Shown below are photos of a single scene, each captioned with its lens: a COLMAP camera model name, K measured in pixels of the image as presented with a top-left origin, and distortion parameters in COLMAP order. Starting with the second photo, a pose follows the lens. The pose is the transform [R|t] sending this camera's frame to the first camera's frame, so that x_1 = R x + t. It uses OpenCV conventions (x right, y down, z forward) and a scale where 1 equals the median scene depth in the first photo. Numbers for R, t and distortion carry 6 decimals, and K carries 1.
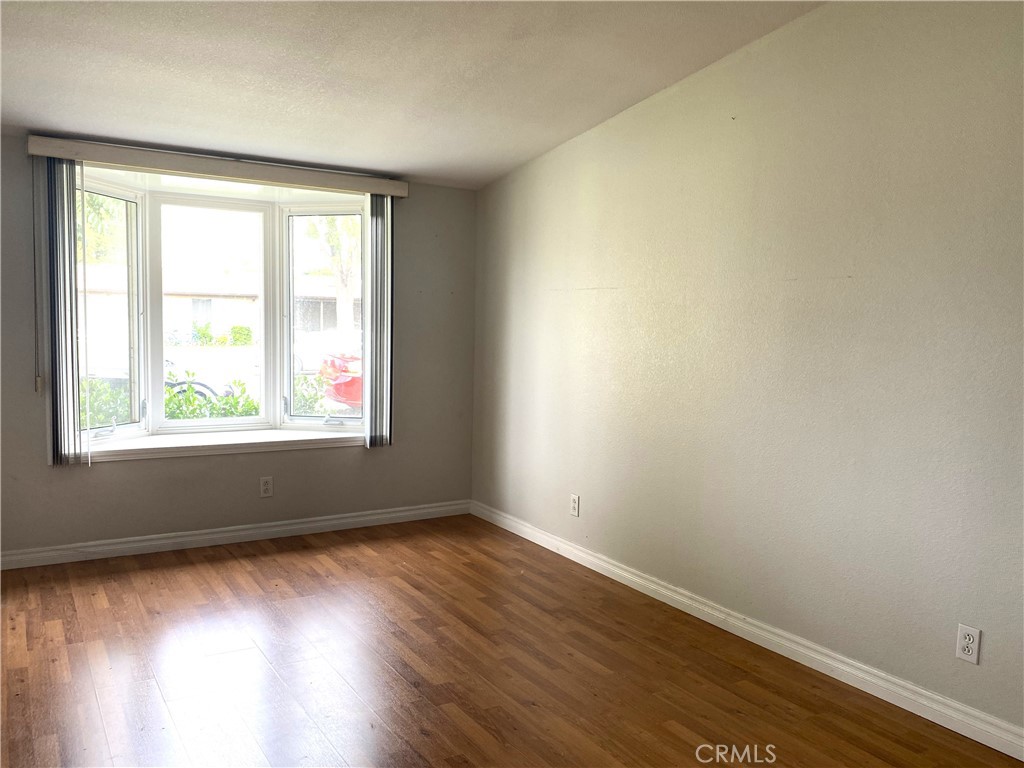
lens RADIAL K [[813.4, 0, 508.8], [0, 813.4, 381.3], [0, 0, 1]] dist [0.032601, -0.019584]
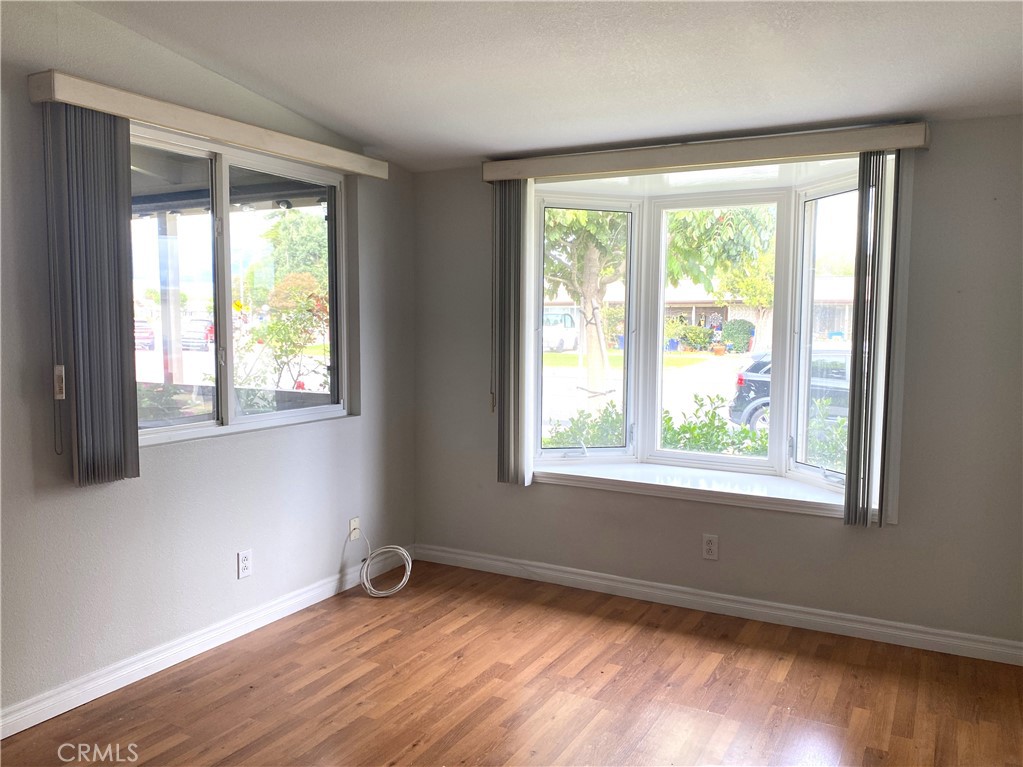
lens RADIAL K [[812.6, 0, 513.0], [0, 812.6, 389.1], [0, 0, 1]] dist [0.032601, -0.019584]
pose [[0.521964, 0.056673, -0.851083, 0.293357], [-0.059866, 0.997764, 0.029724, -0.039787], [0.850864, 0.035436, 0.524189, 0.438275]]
